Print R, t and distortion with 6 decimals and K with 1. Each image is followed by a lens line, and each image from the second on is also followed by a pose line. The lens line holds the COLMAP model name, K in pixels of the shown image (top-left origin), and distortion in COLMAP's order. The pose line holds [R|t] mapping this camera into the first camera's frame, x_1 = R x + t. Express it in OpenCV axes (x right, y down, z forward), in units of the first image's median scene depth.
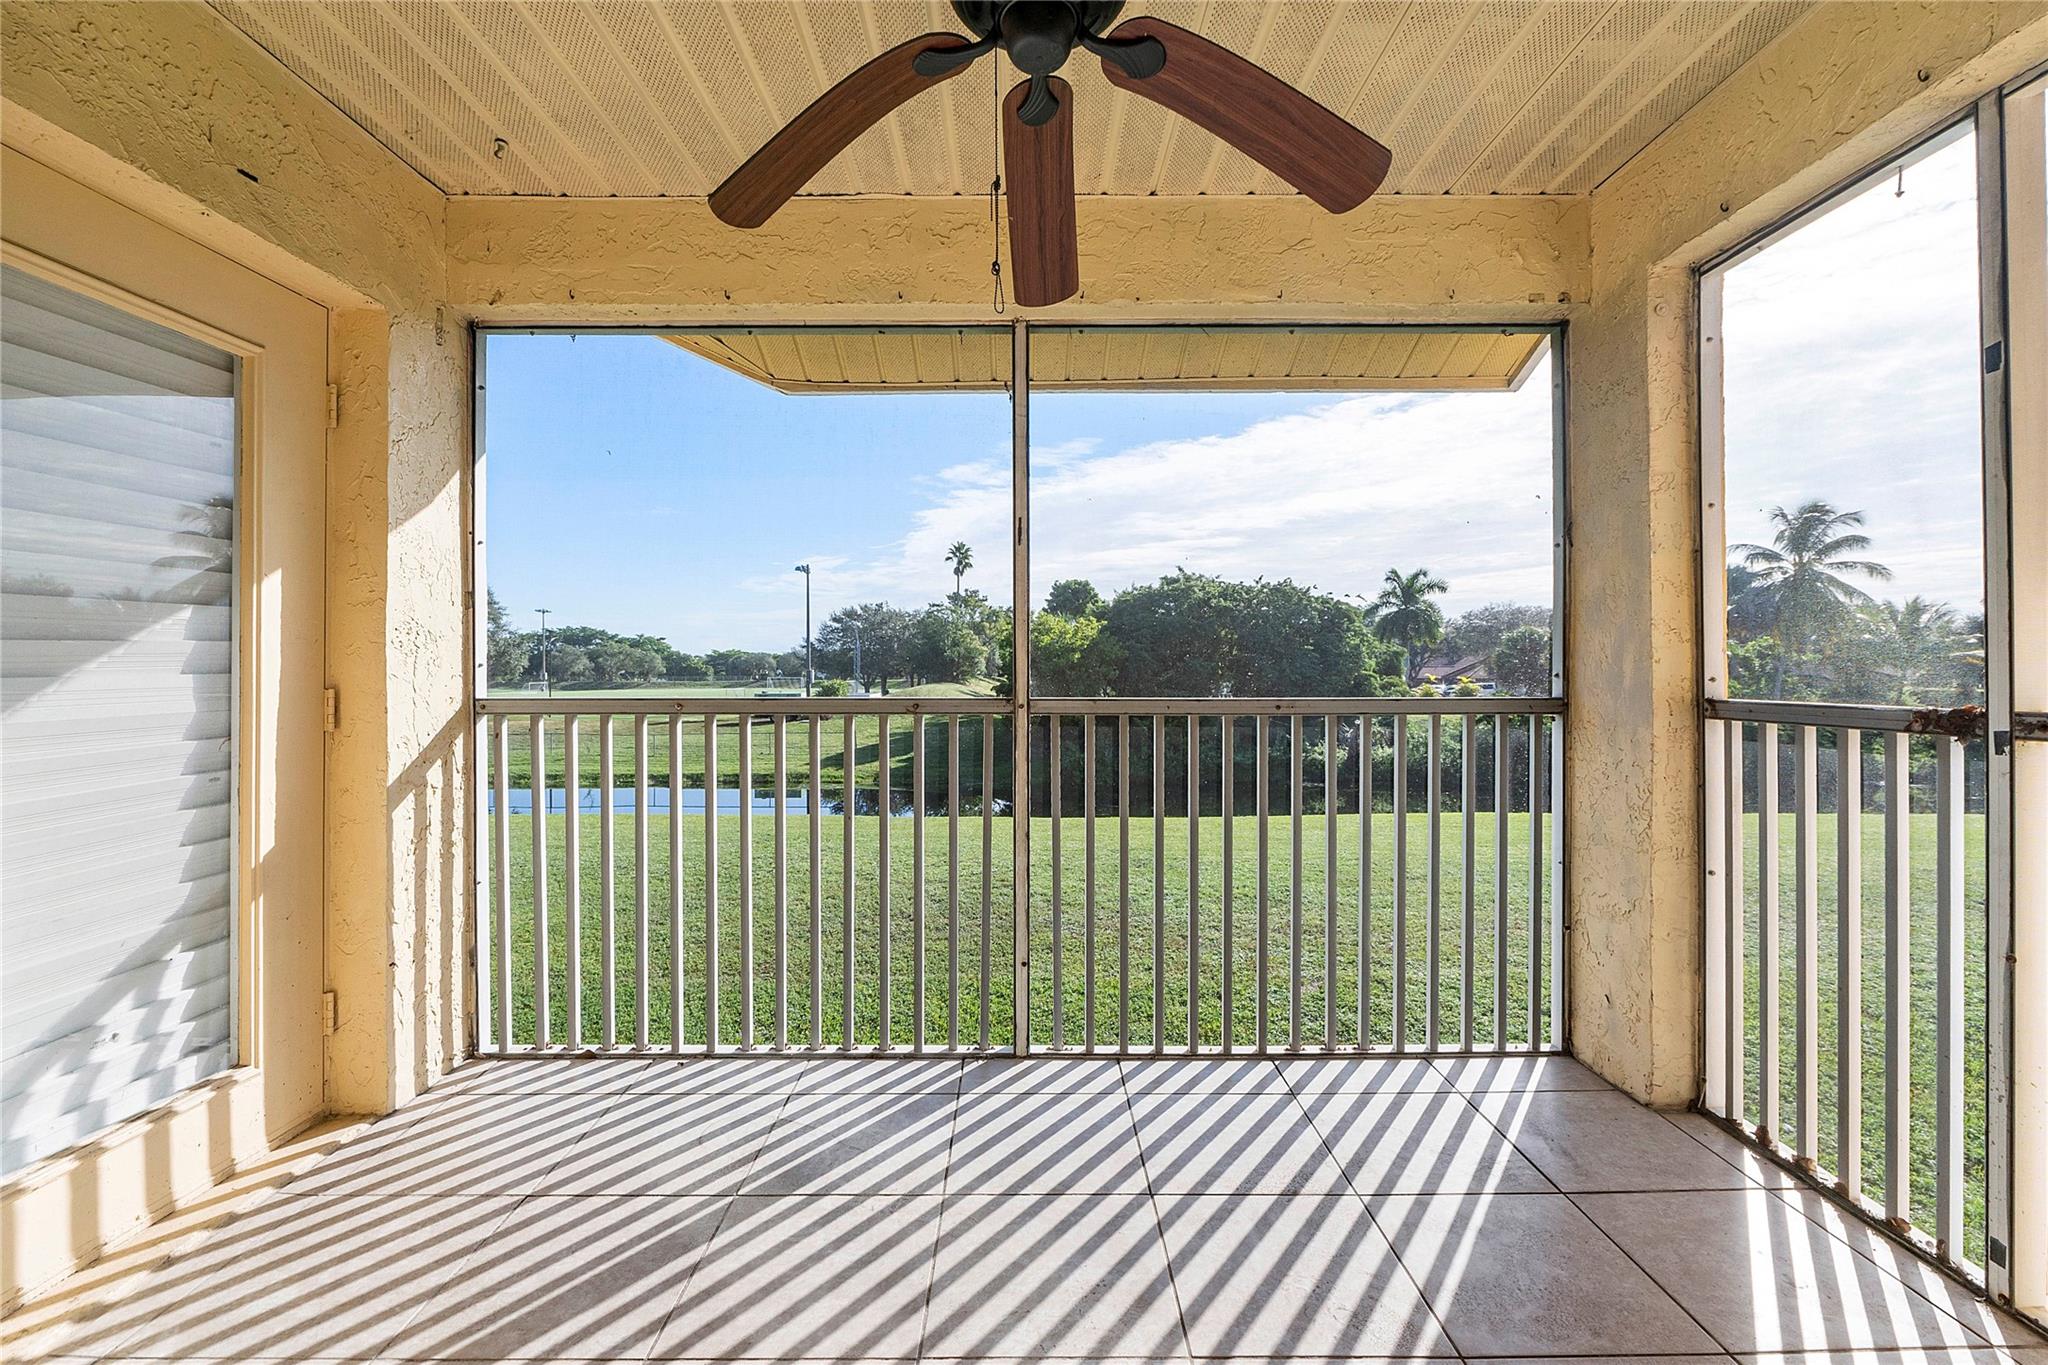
lens RADIAL K [[883.0, 0, 1034.7], [0, 883.0, 676.2], [0, 0, 1]] dist [-0.009467, -0.000282]
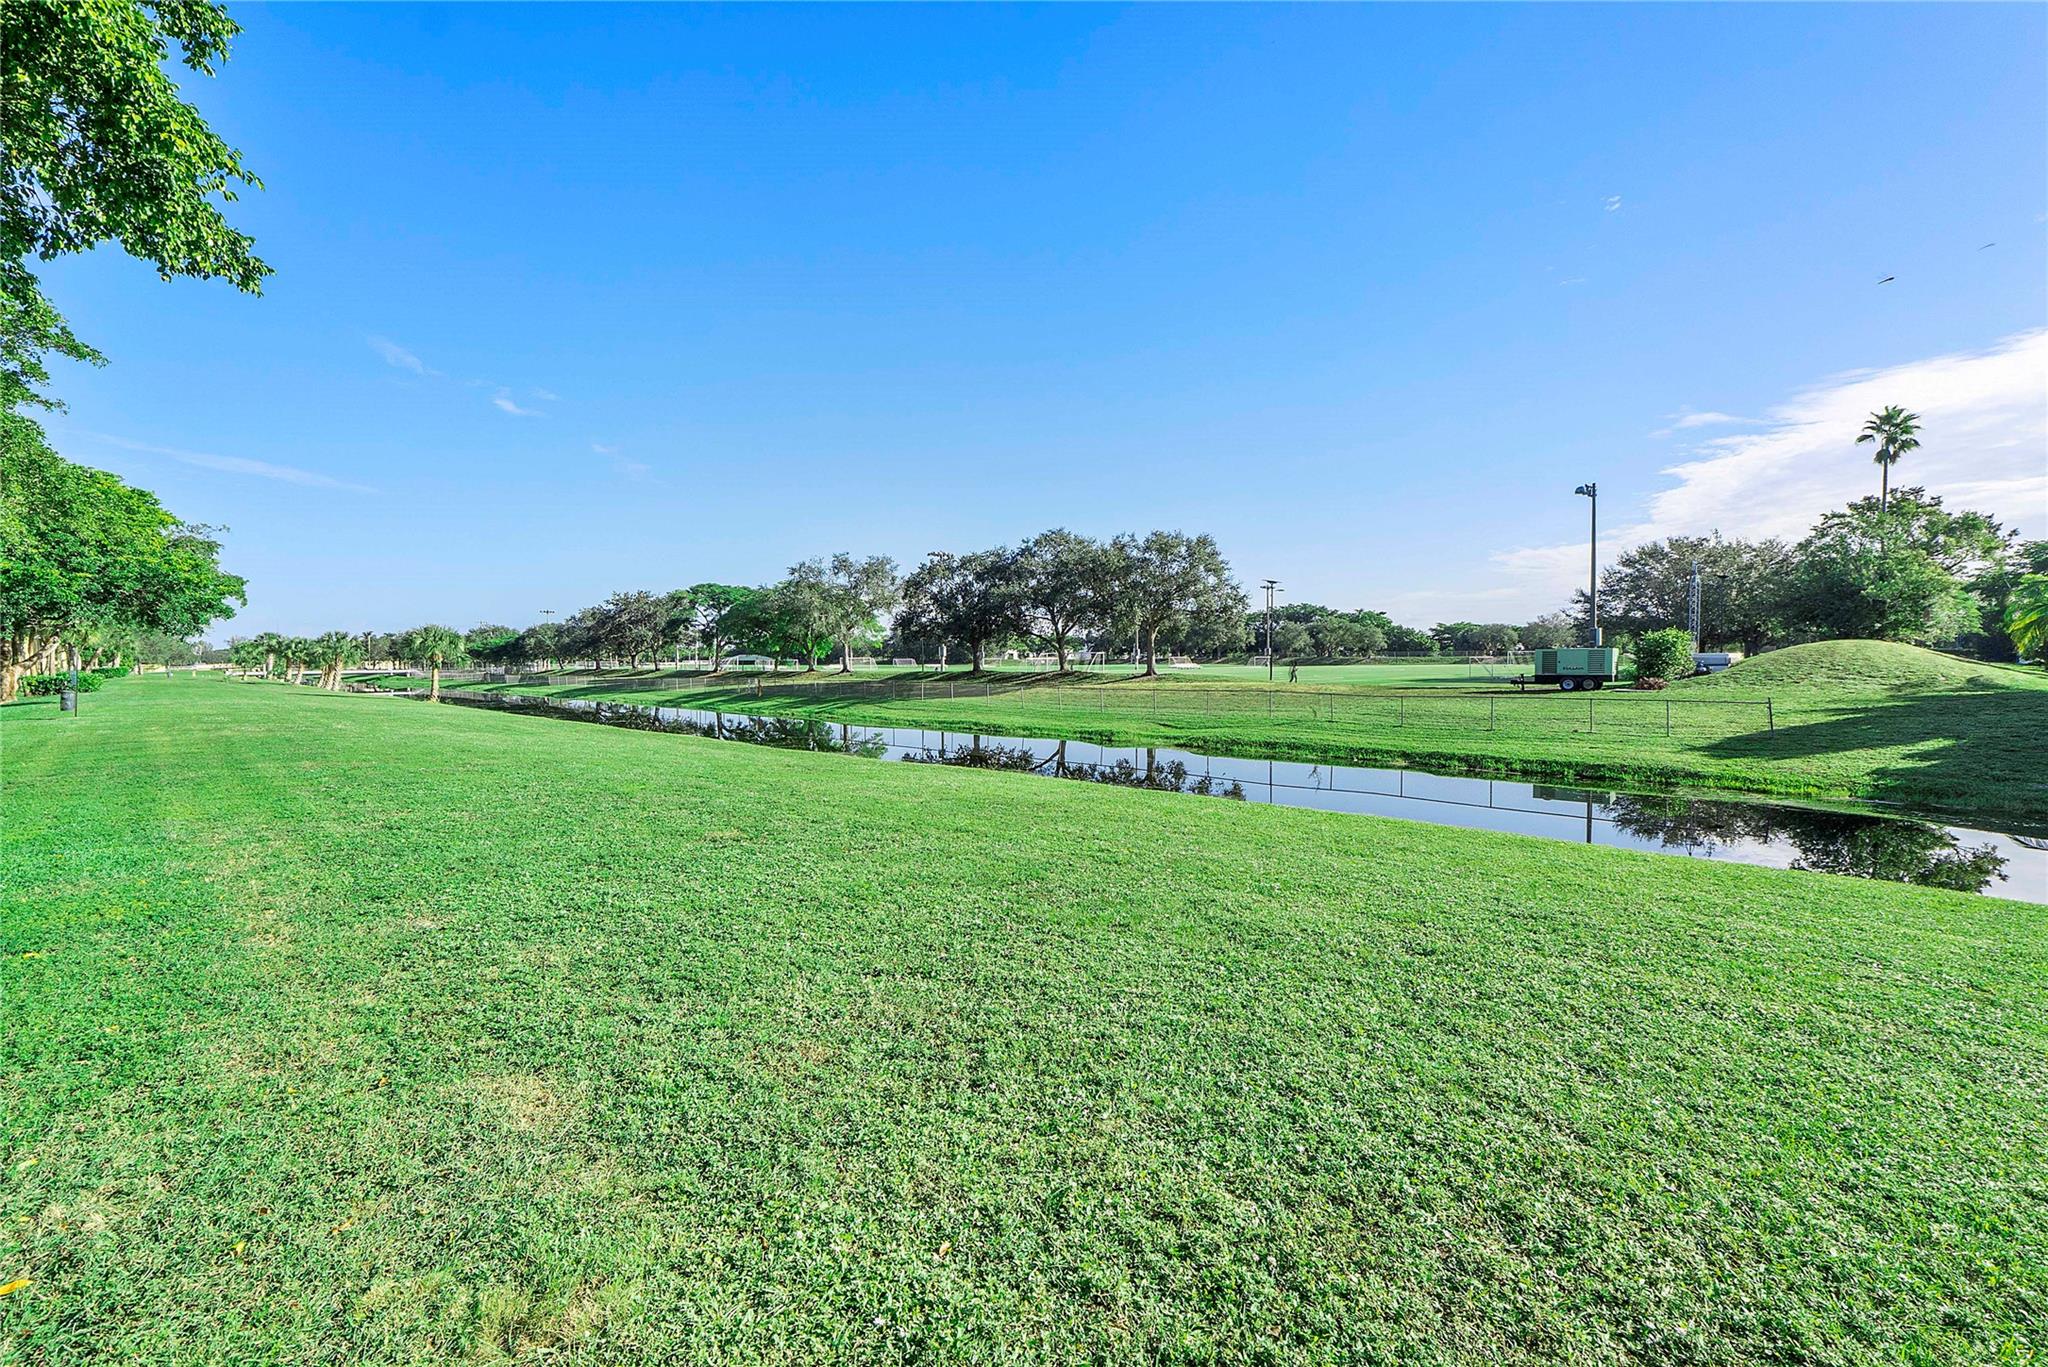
lens RADIAL K [[865.3, 0, 1031.0], [0, 865.3, 681.9], [0, 0, 1]] dist [-0.003536, -0.000460]
pose [[0.712510, 0.015391, -0.701494, -0.156960], [0.000433, 0.999750, 0.022374, 0.039482], [0.701662, -0.016246, 0.712325, 0.294767]]
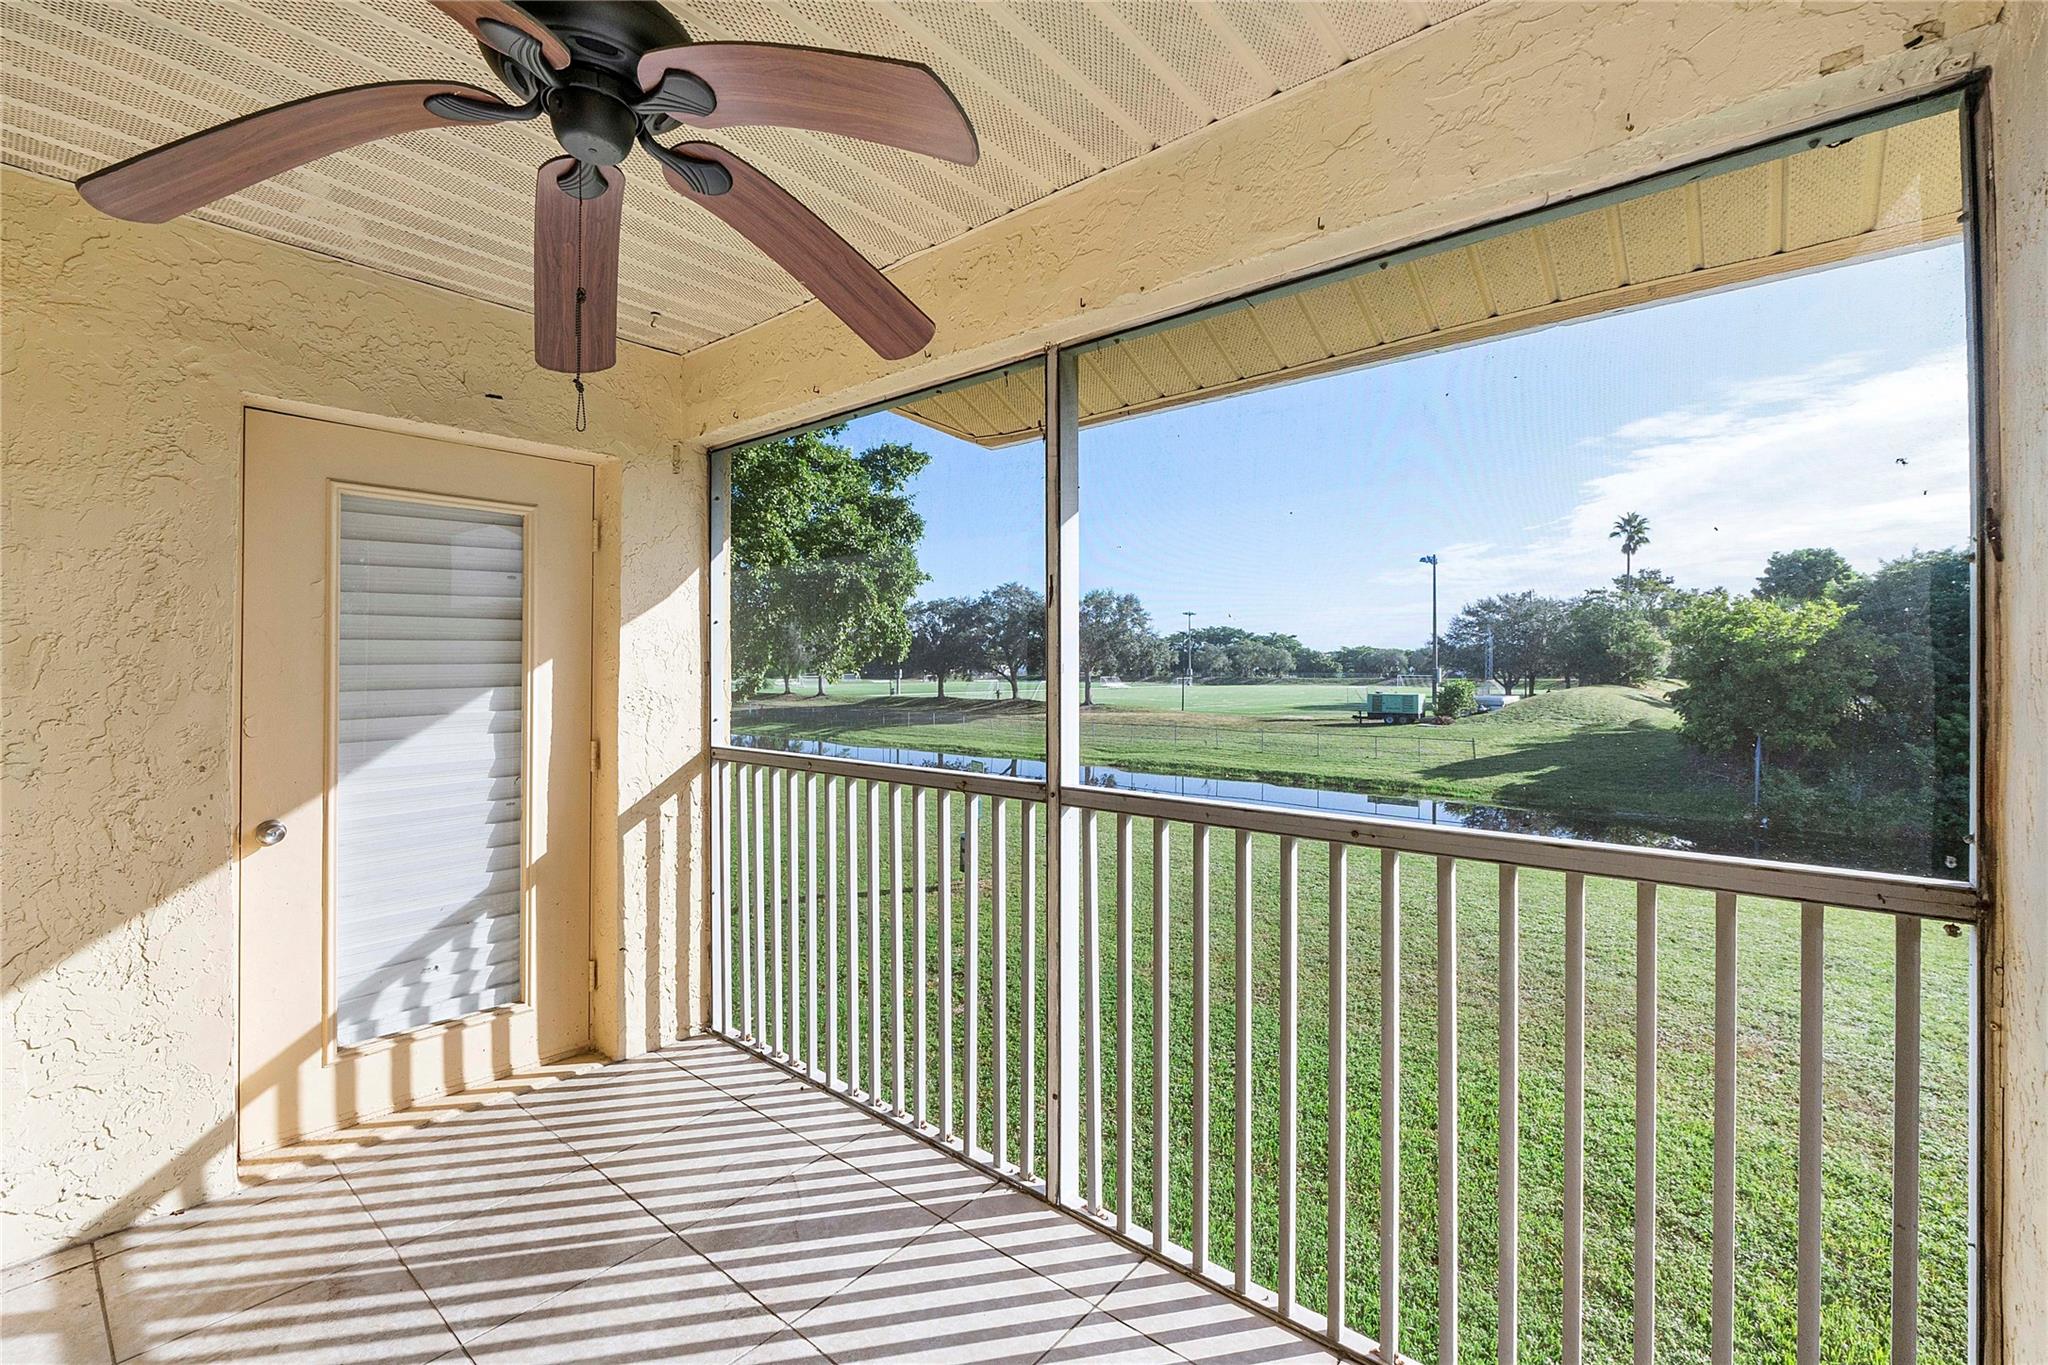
lens RADIAL K [[884.4, 0, 1017.9], [0, 884.4, 665.9], [0, 0, 1]] dist [-0.009980, -0.000309]
pose [[0.758201, 0.002654, -0.652016, 0.029927], [-0.007091, 0.999966, -0.004175, -0.005041], [0.651982, 0.007789, 0.758194, 0.018822]]
